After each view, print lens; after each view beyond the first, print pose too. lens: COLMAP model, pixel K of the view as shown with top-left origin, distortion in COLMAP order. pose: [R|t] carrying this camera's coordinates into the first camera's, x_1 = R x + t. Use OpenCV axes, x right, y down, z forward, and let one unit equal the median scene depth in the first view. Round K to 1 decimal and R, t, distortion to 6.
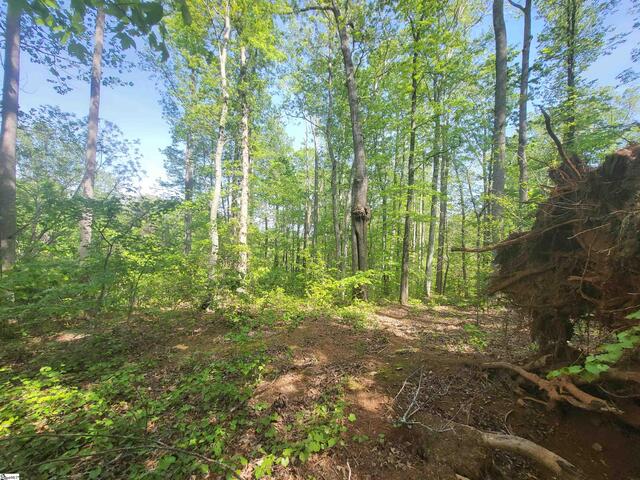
lens RADIAL K [[256.8, 0, 323.1], [0, 256.8, 241.1], [0, 0, 1]] dist [0.000993, 0.000167]
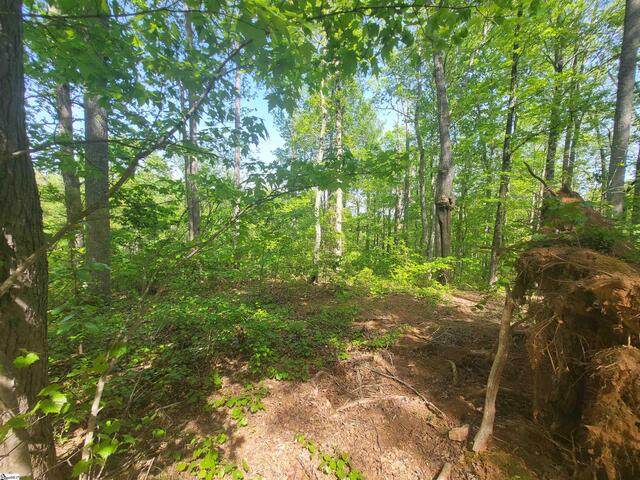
lens RADIAL K [[256.8, 0, 323.1], [0, 256.8, 241.1], [0, 0, 1]] dist [0.000993, 0.000167]
pose [[0.937531, 0.007709, -0.347816, 0.045324], [0.016341, 0.997675, 0.066160, -0.030613], [0.347517, -0.067711, 0.935226, -0.183659]]
